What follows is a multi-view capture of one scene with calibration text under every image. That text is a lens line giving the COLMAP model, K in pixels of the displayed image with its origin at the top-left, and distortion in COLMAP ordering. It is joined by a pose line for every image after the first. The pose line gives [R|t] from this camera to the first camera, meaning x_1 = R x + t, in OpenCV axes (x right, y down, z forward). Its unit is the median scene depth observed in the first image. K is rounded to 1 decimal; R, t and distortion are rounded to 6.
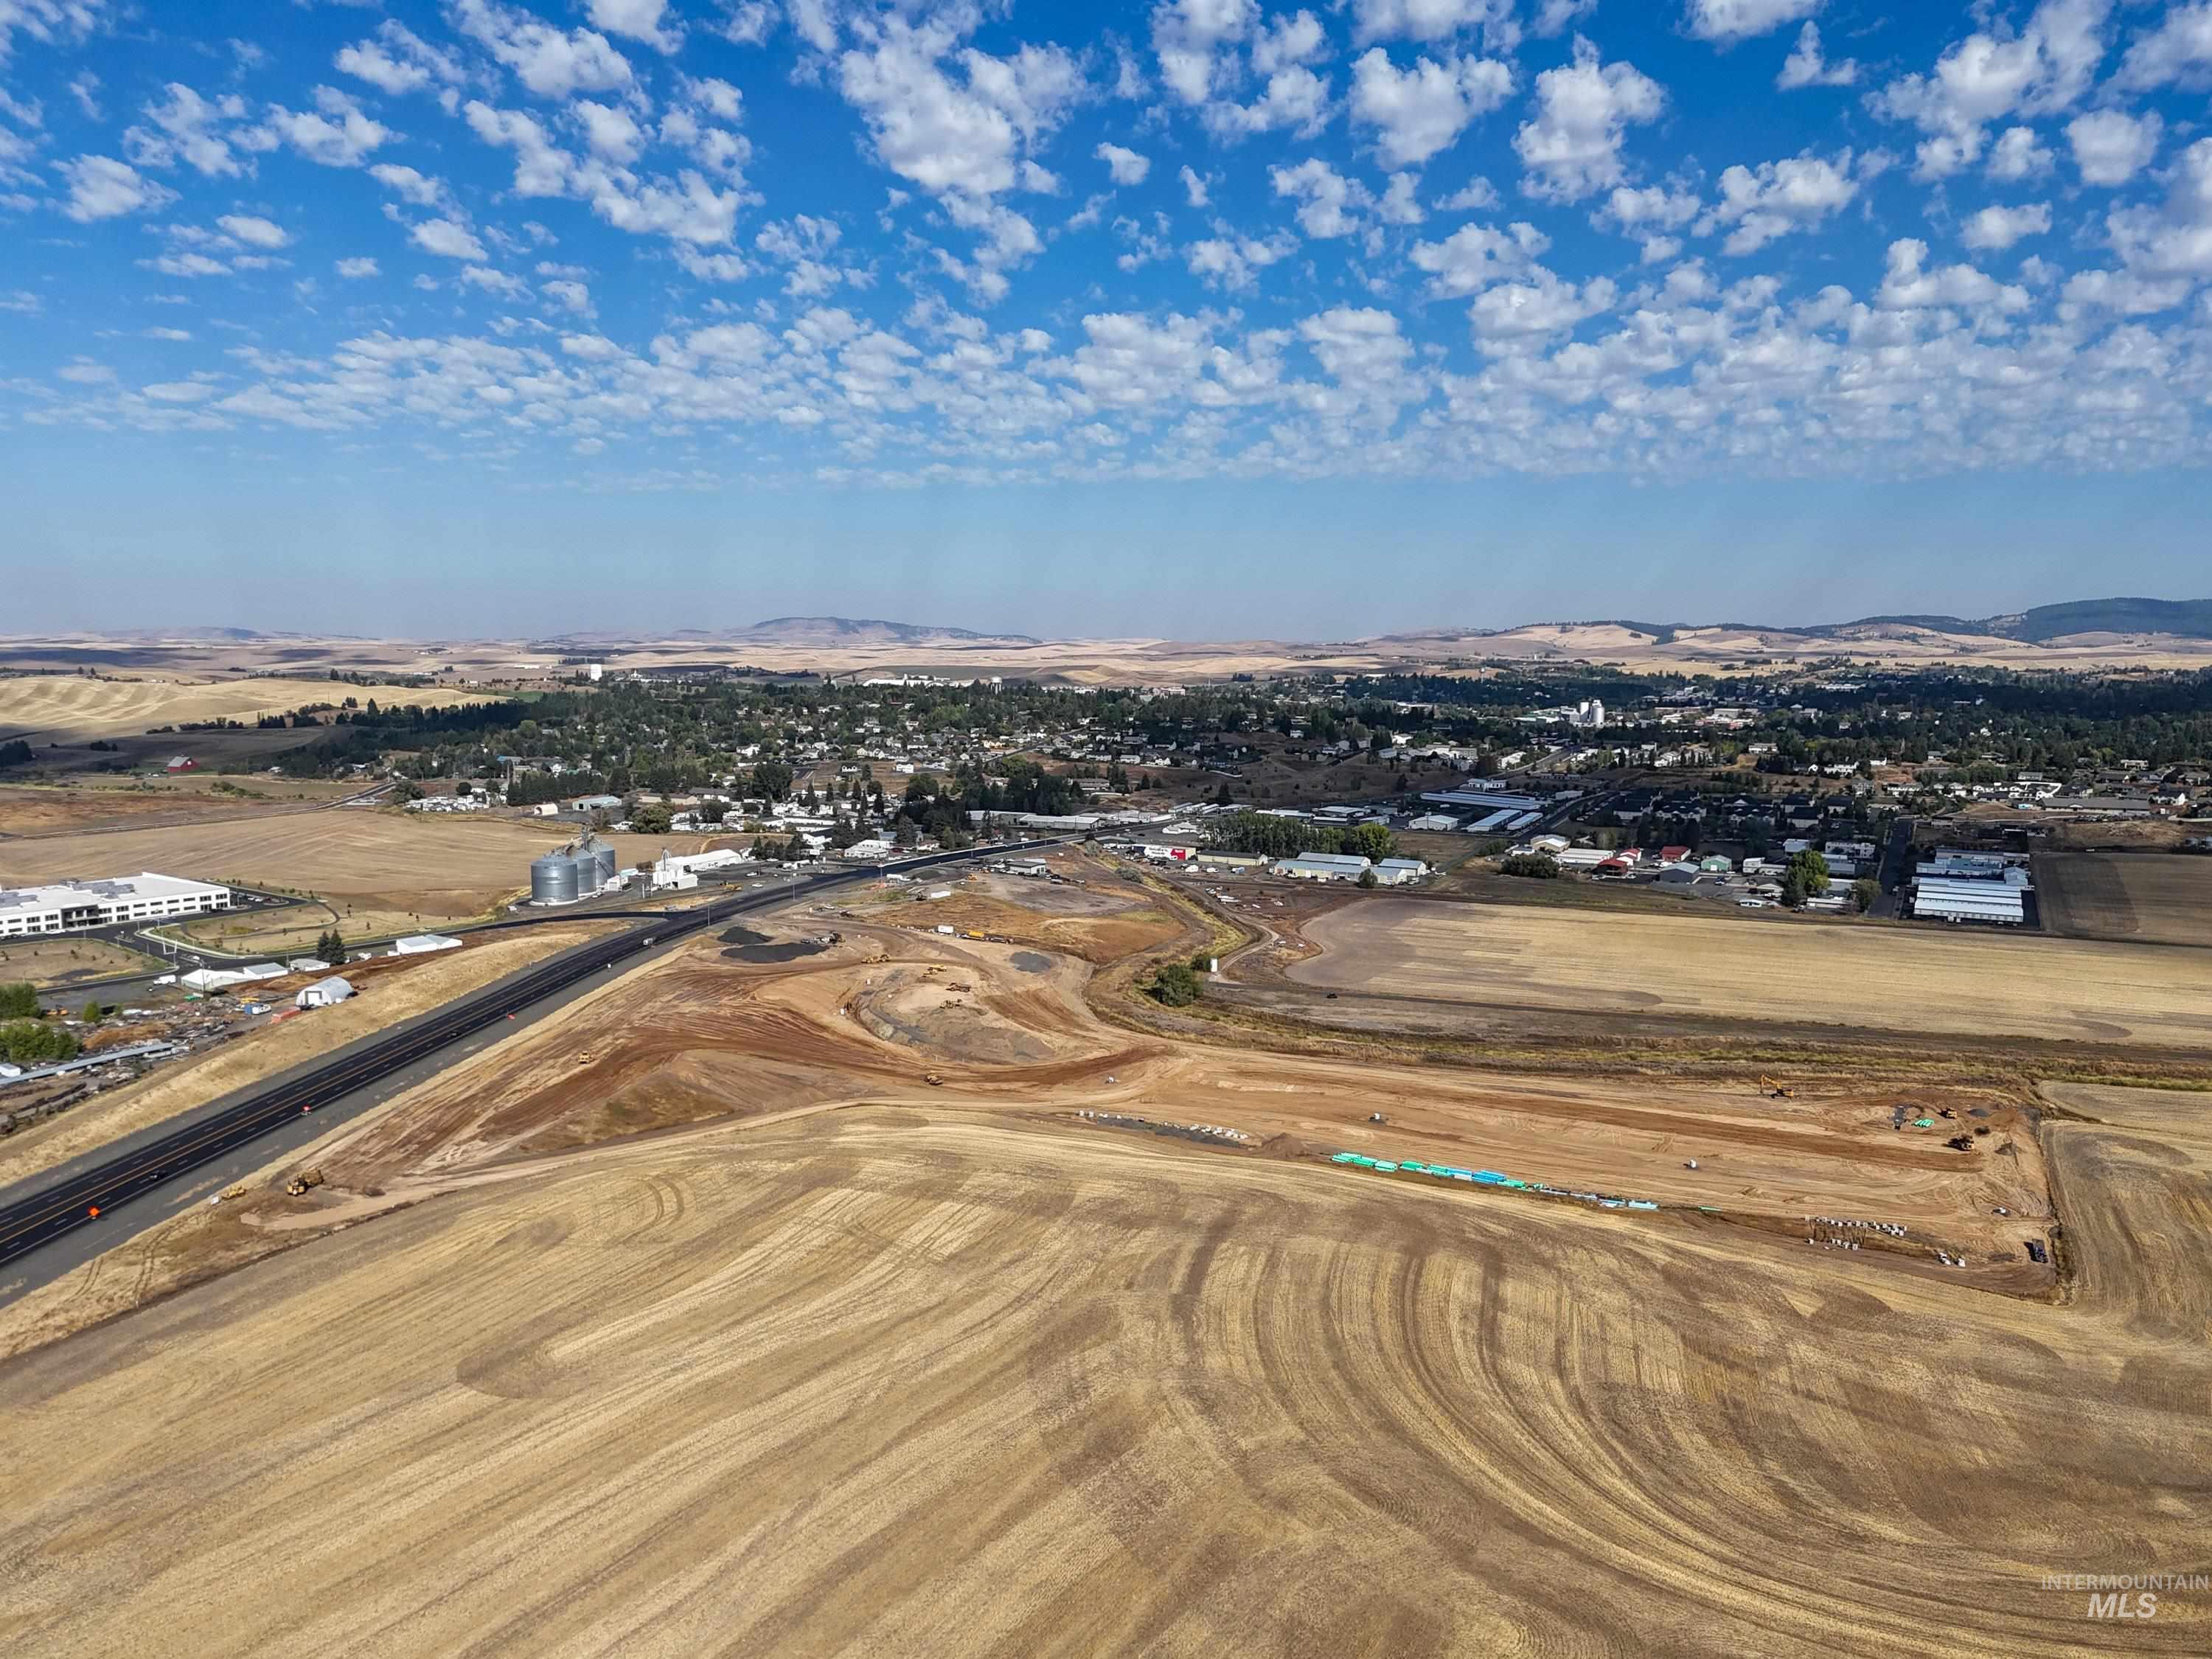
lens RADIAL K [[1548.0, 0, 1106.0], [0, 1548.0, 829.5], [0, 0, 1]] dist [0.039499, -0.002704]
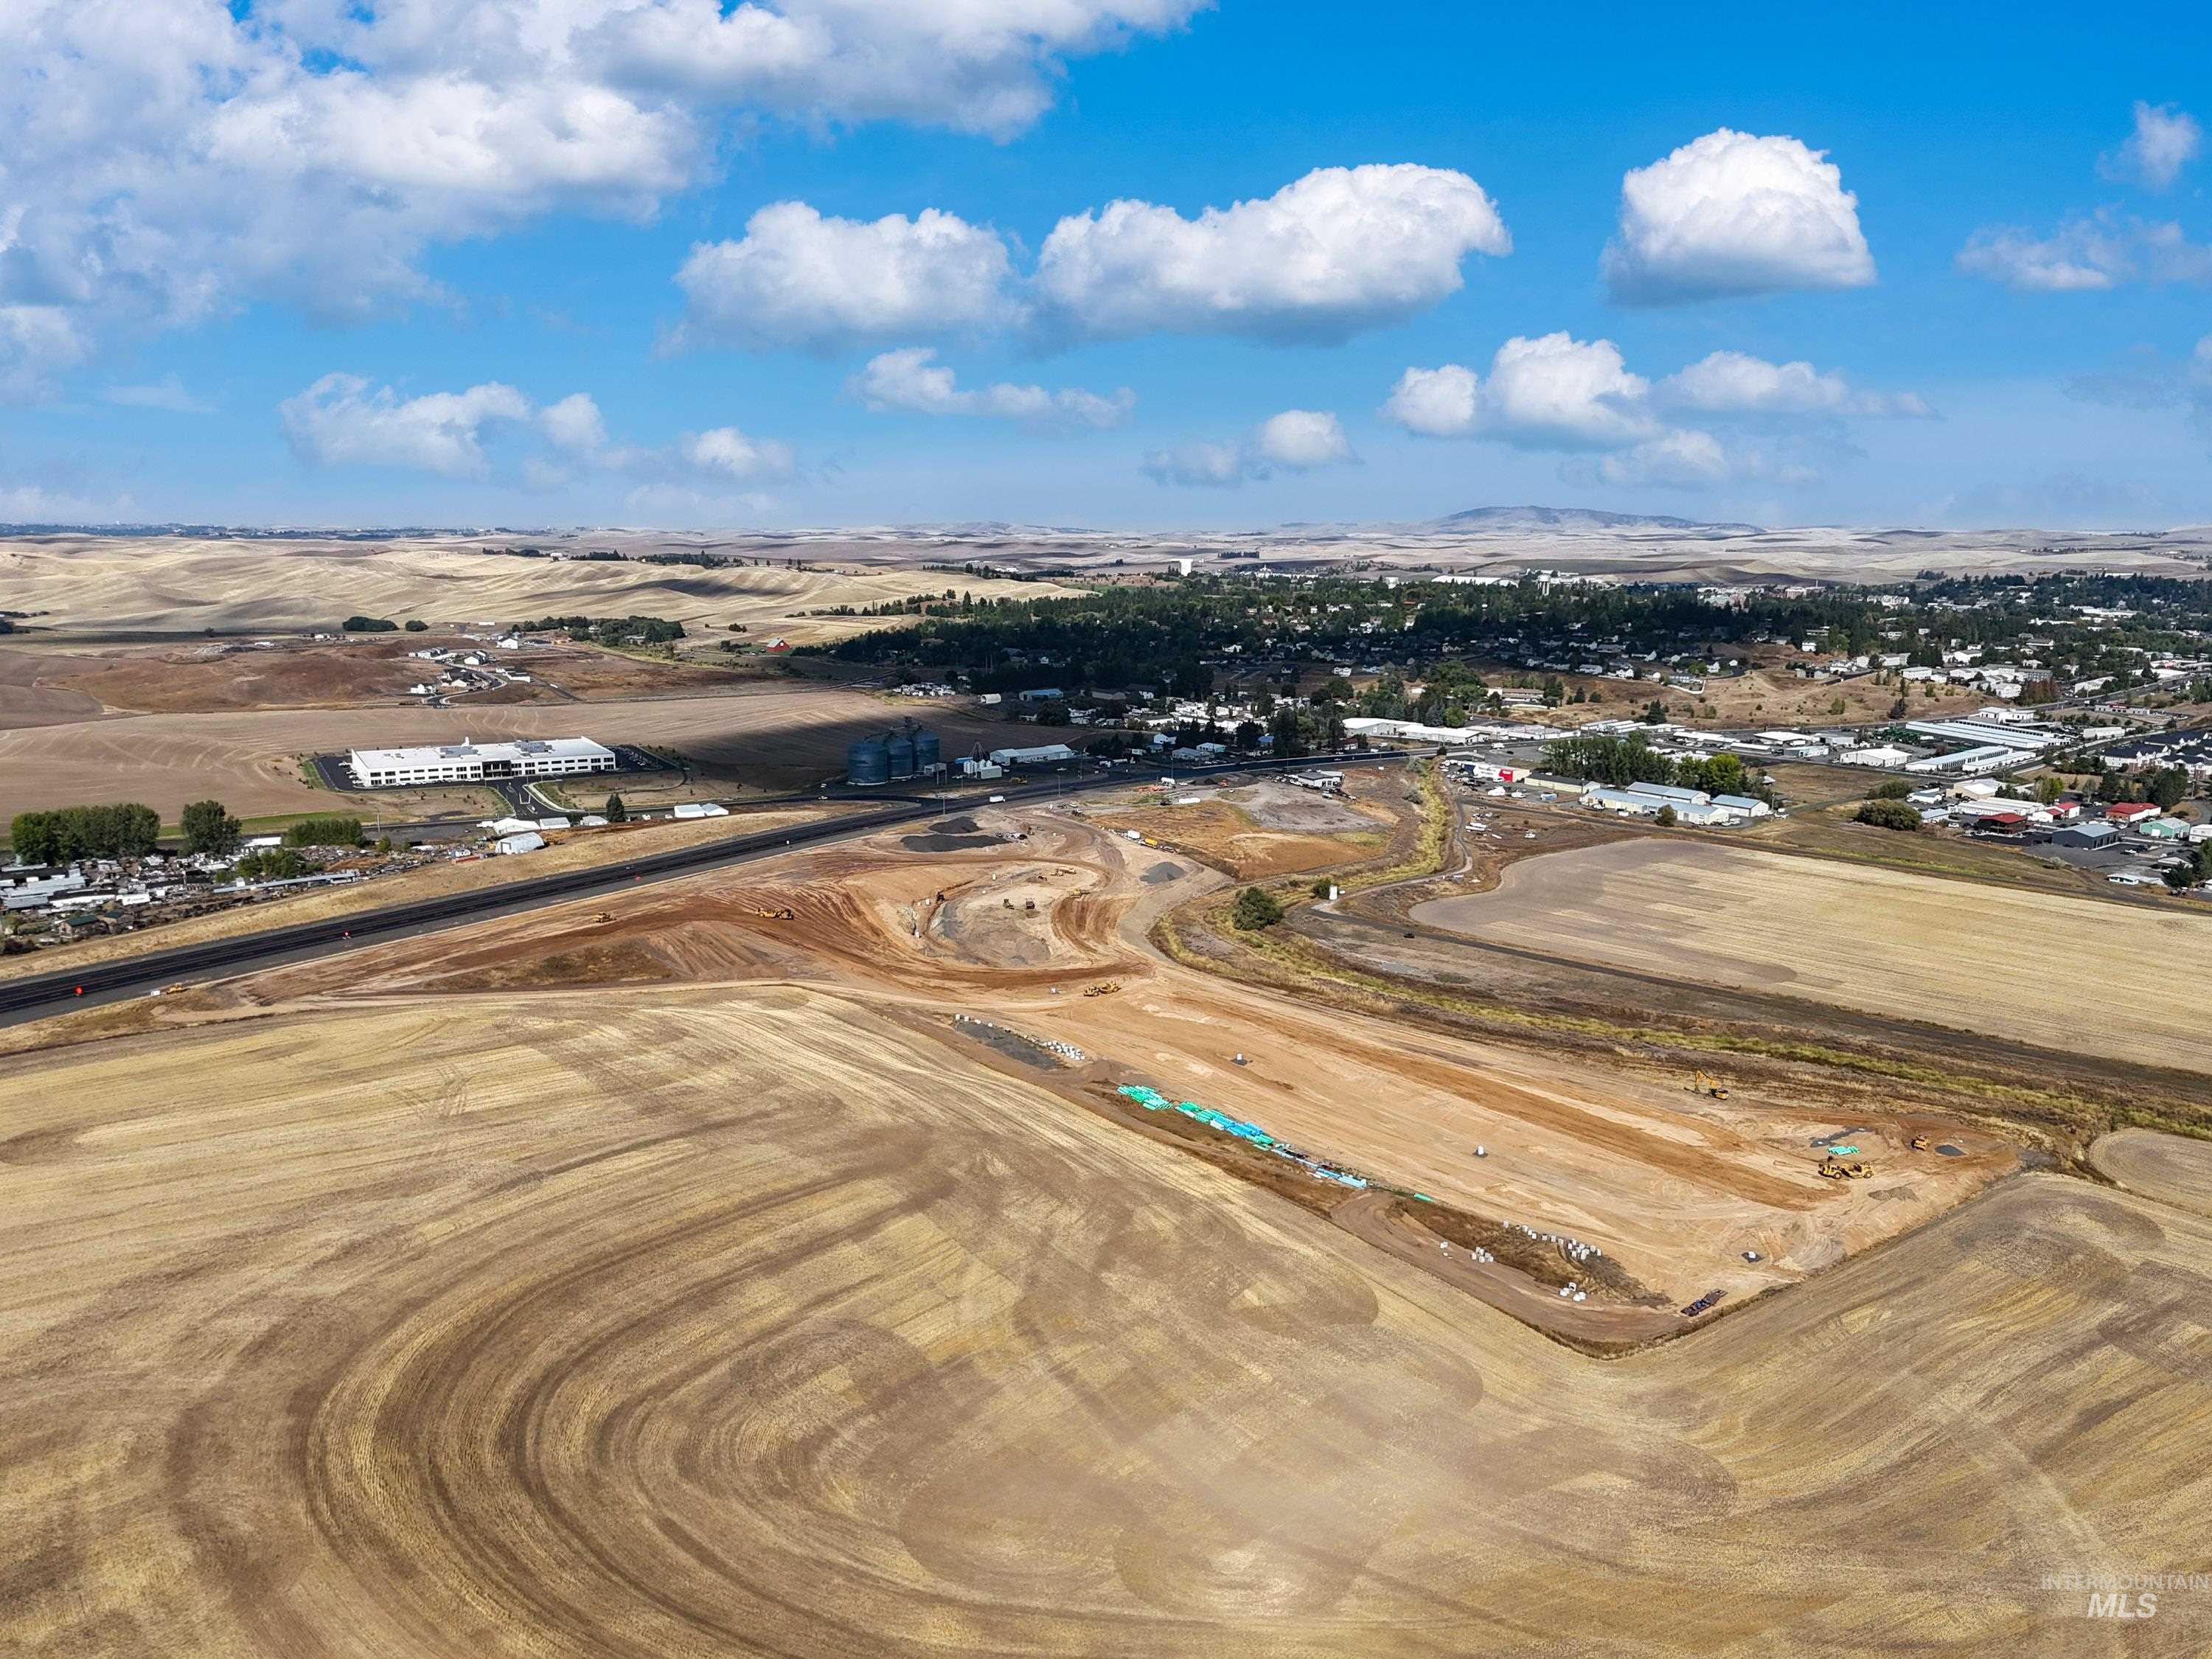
lens RADIAL K [[1539.6, 0, 1106.0], [0, 1539.6, 829.5], [0, 0, 1]] dist [0.066701, -0.001884]
pose [[0.918591, 0.076874, -0.387661, 0.279795], [-0.050670, 0.995713, 0.077385, -0.017326], [0.391948, -0.051442, 0.918548, 0.049410]]
